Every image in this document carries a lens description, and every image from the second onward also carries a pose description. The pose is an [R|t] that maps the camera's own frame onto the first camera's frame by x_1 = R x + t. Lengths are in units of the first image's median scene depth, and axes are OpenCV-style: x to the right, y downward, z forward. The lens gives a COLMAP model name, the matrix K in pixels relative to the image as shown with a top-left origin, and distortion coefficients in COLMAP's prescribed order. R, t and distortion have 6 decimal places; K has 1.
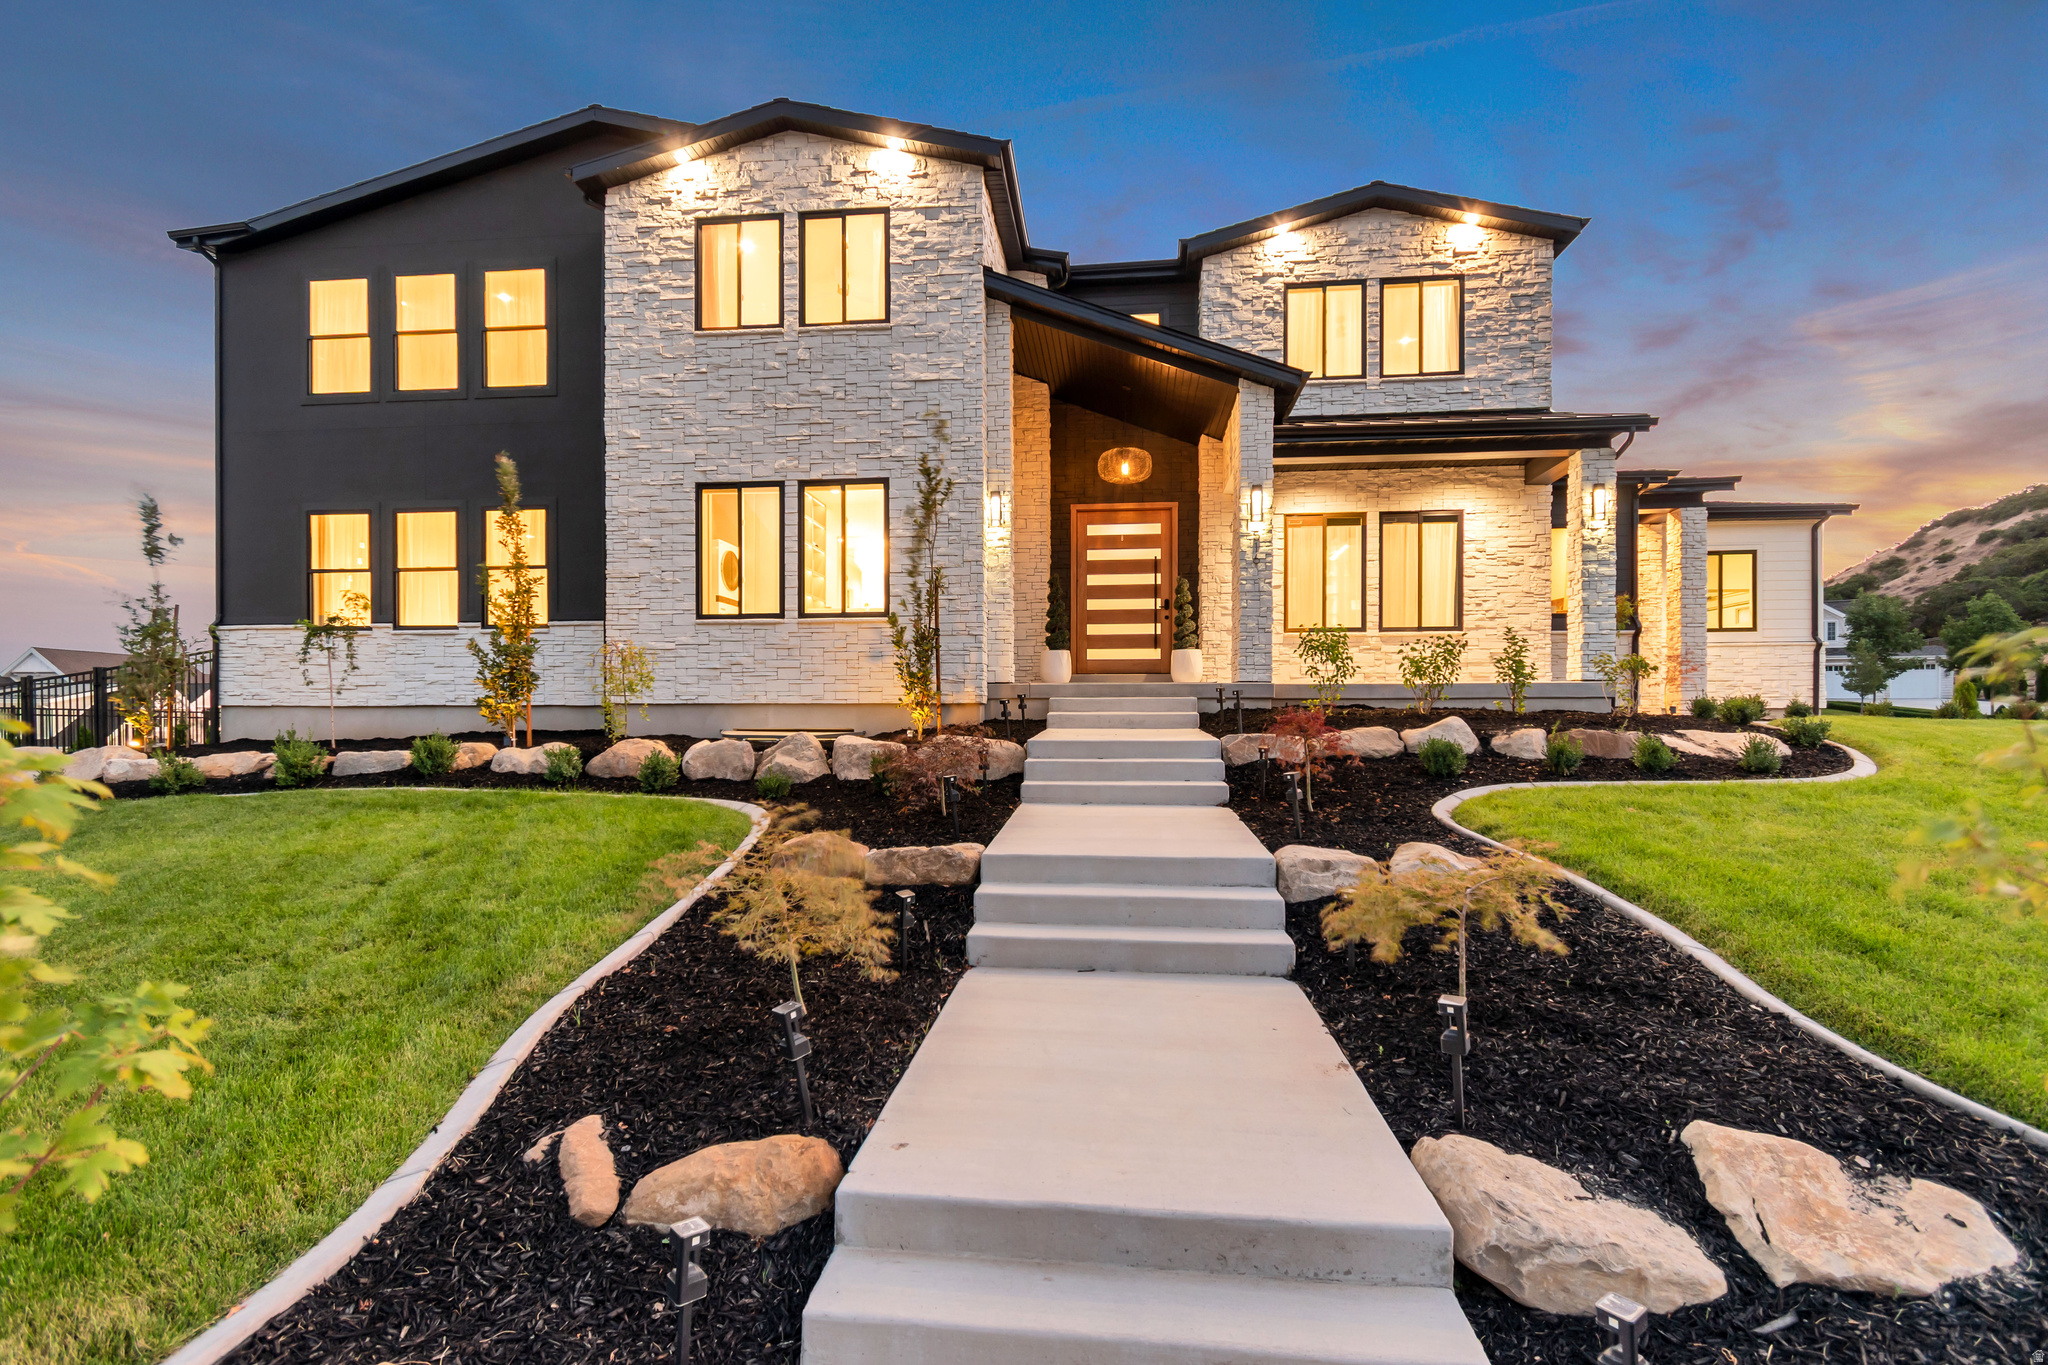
lens RADIAL K [[910.8, 0, 1054.7], [0, 910.8, 709.2], [0, 0, 1]] dist [0.001846, -0.000845]
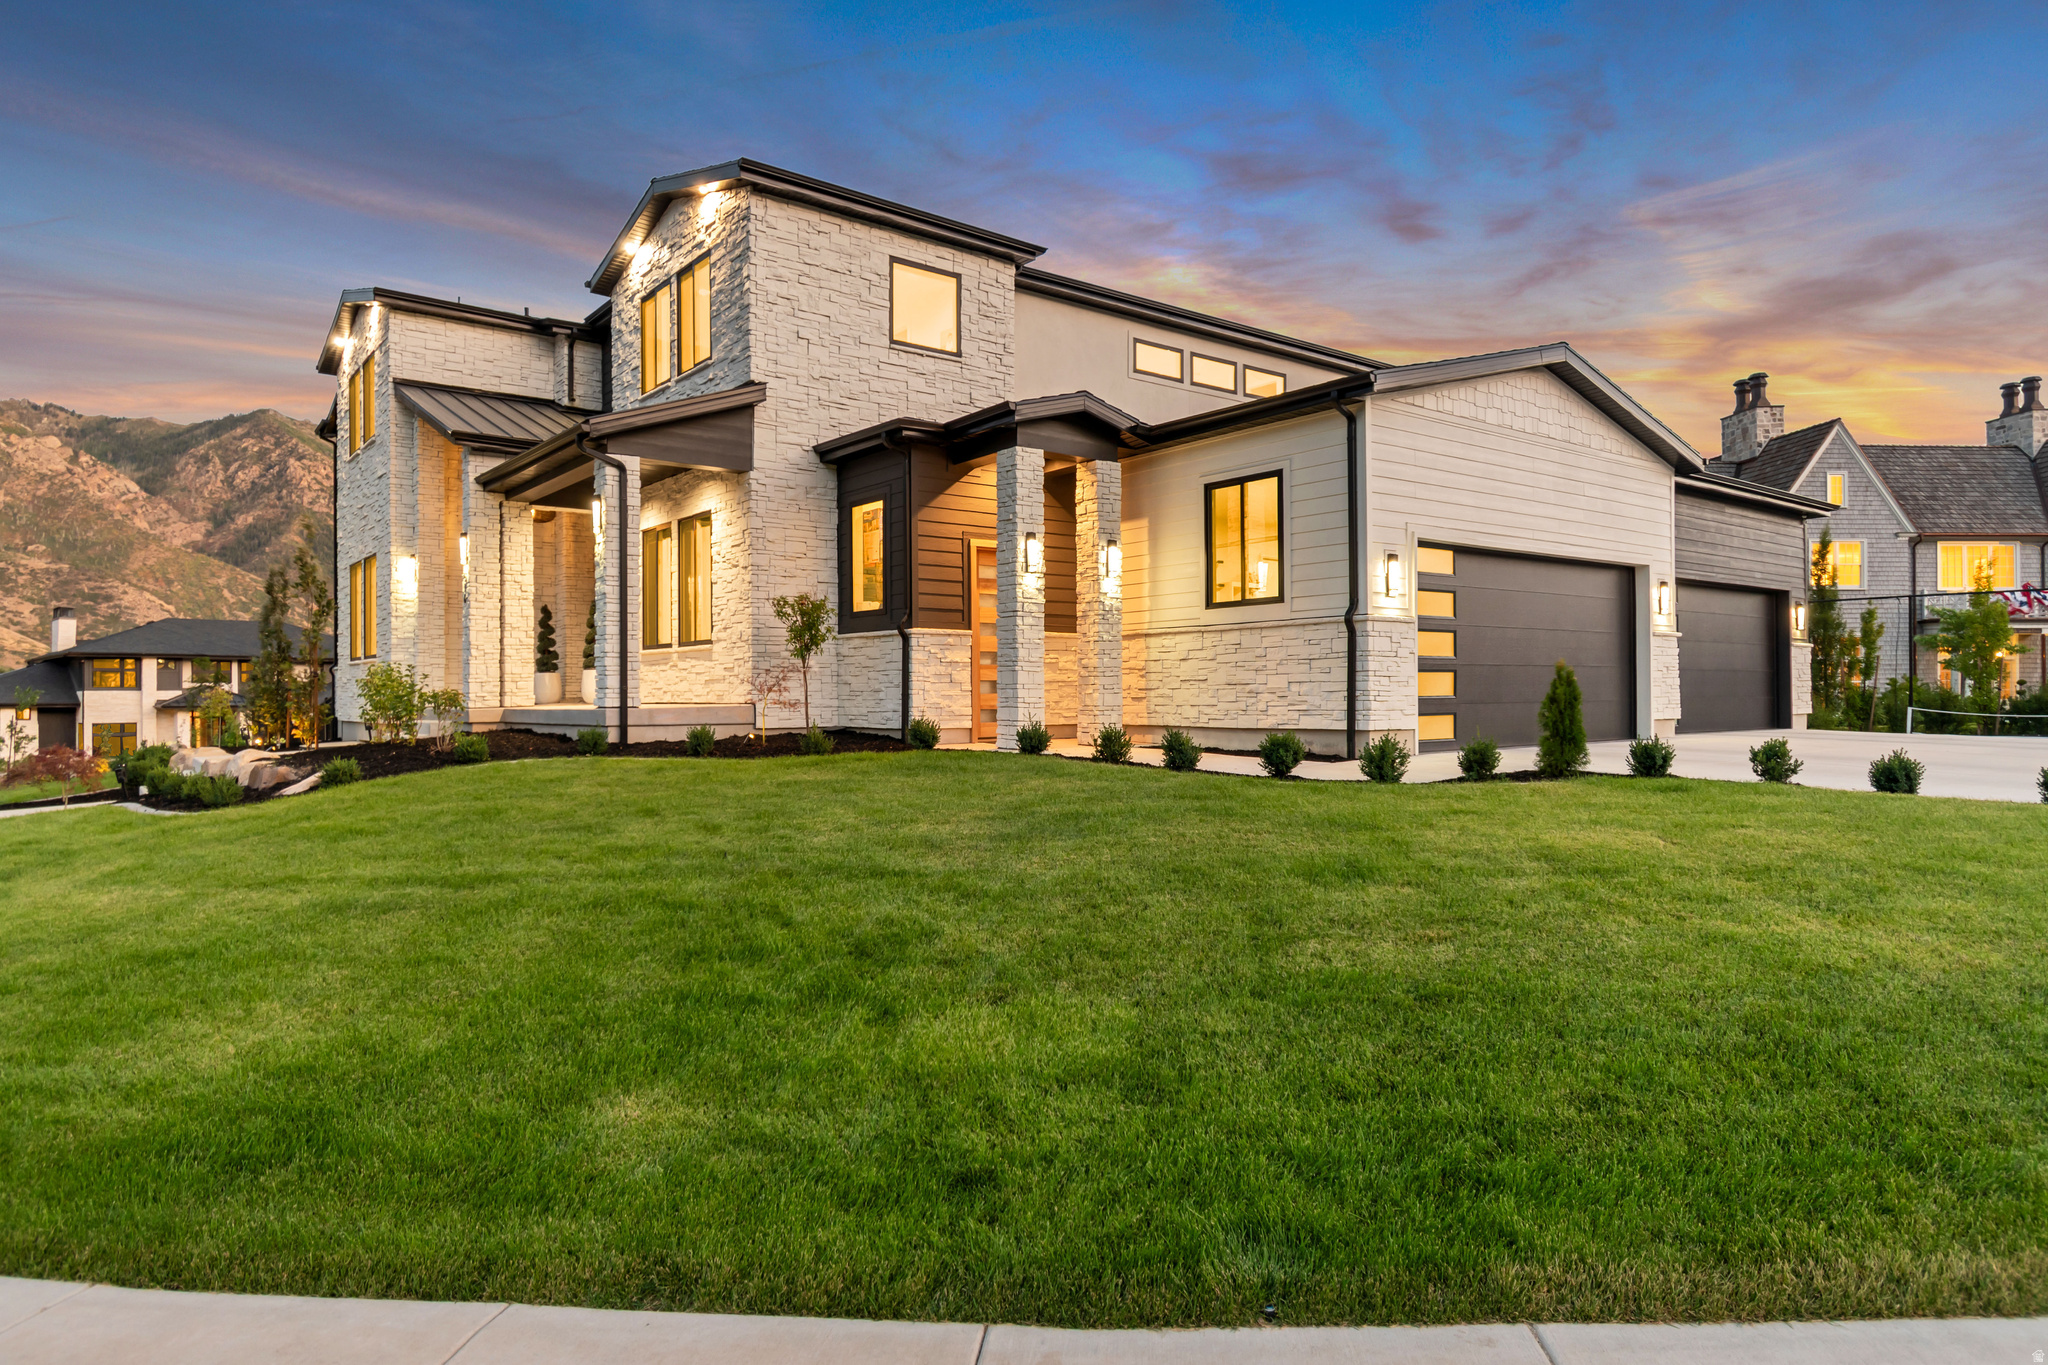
lens RADIAL K [[1188.8, 0, 1064.2], [0, 1188.8, 677.7], [0, 0, 1]] dist [0.001845, -0.002797]
pose [[0.707152, -0.014683, -0.706909, 1.548136], [0.015600, 0.999865, -0.005162, -0.041291], [0.706889, -0.007378, 0.707286, 0.418640]]
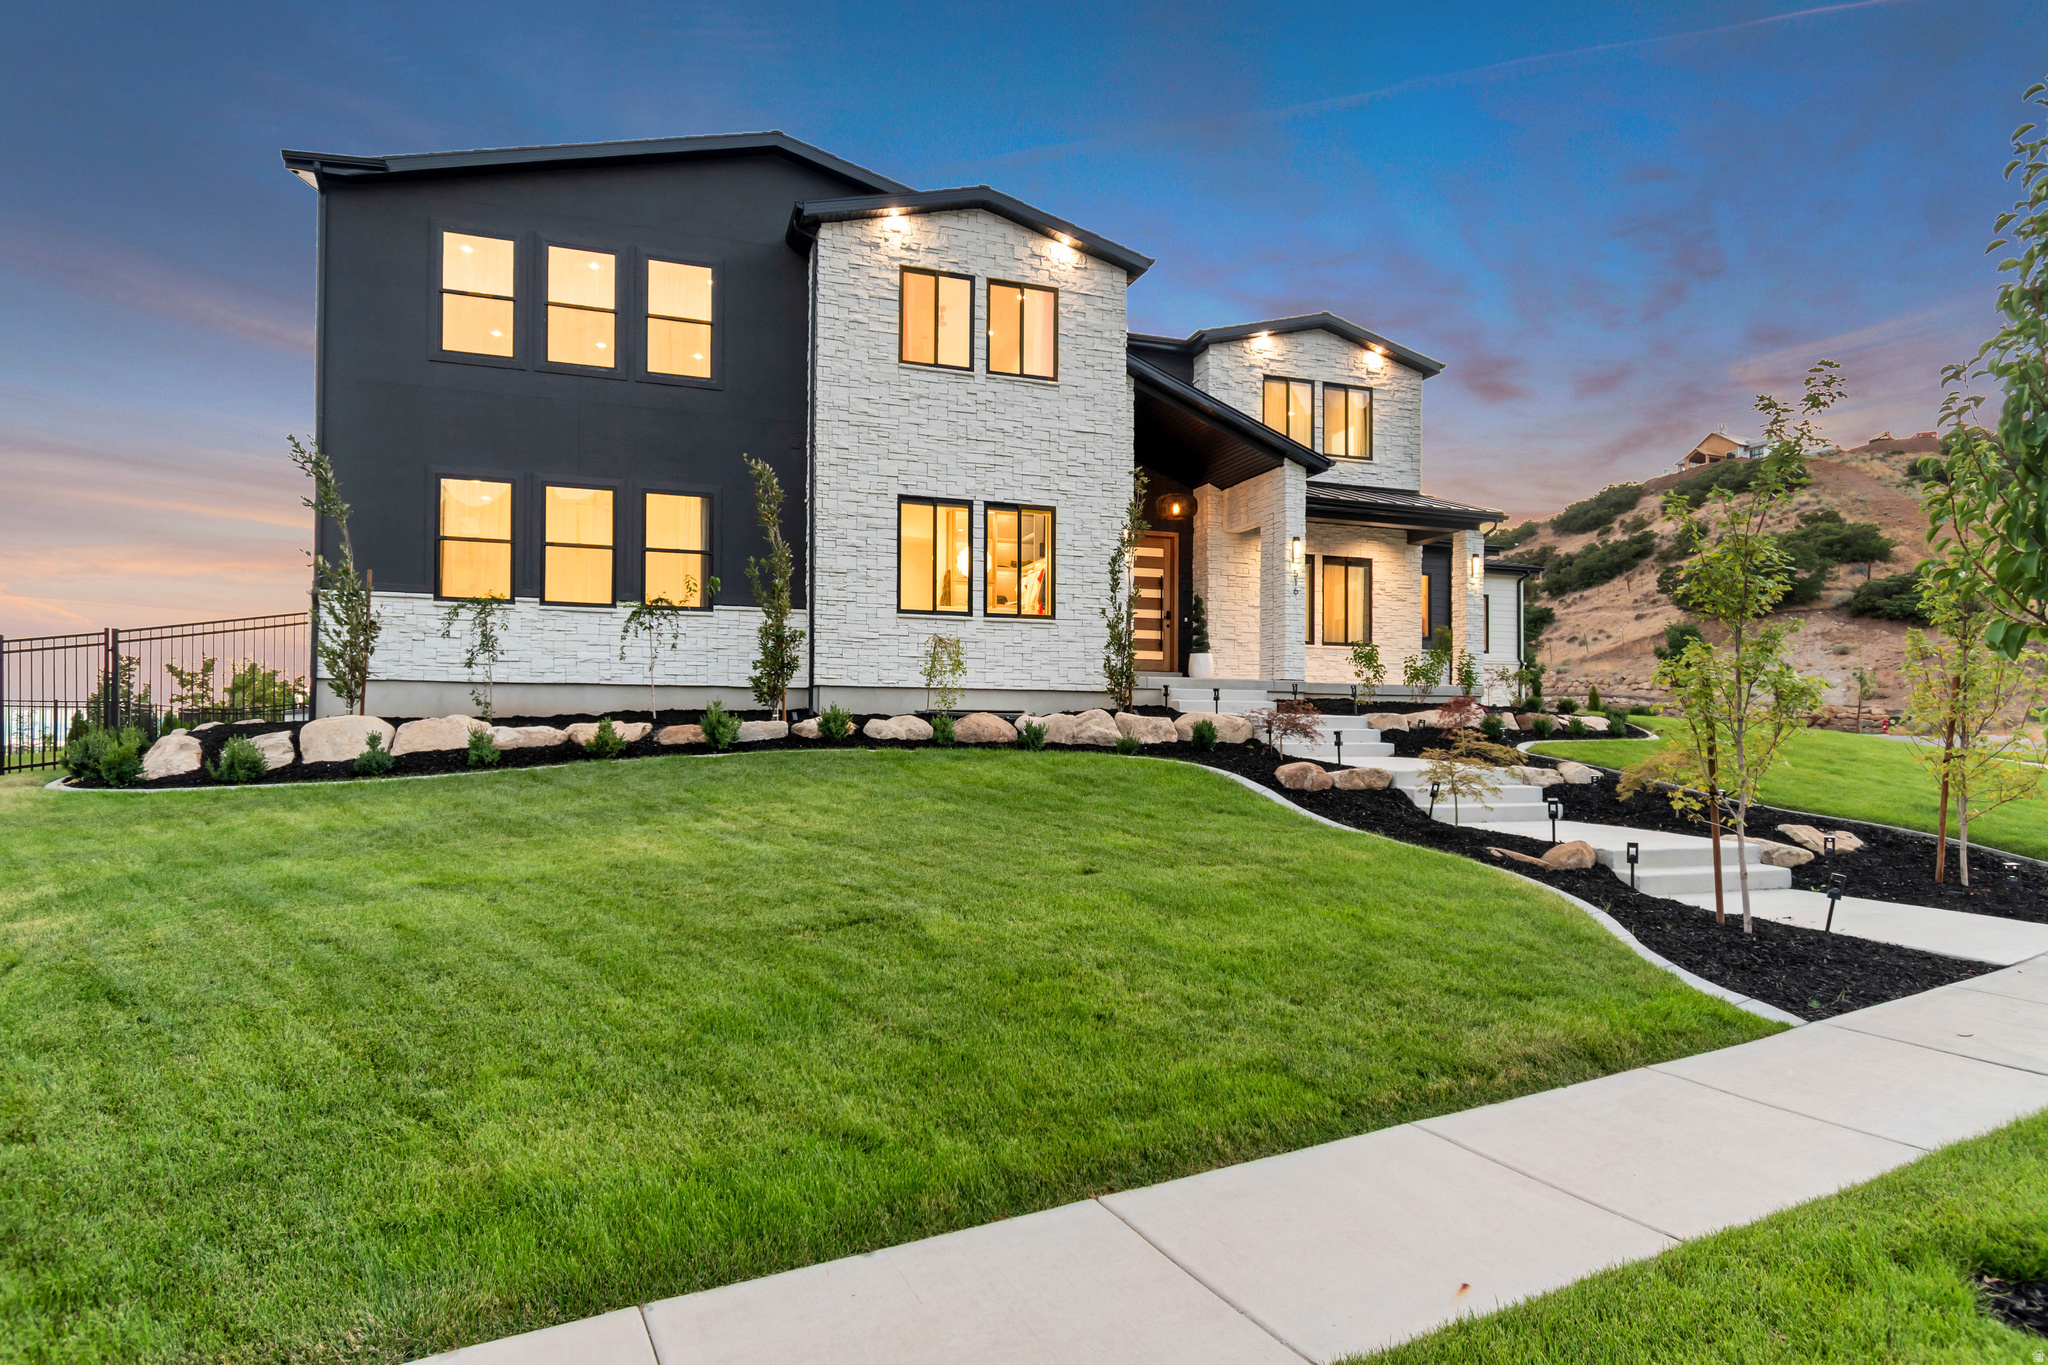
lens RADIAL K [[1188.8, 0, 1015.4], [0, 1188.8, 683.1], [0, 0, 1]] dist [0.001845, -0.002797]
pose [[0.893707, 0.023747, 0.448022, -0.837265], [-0.009699, 0.999387, -0.033625, 0.033534], [-0.448546, 0.025706, 0.893390, -0.354351]]
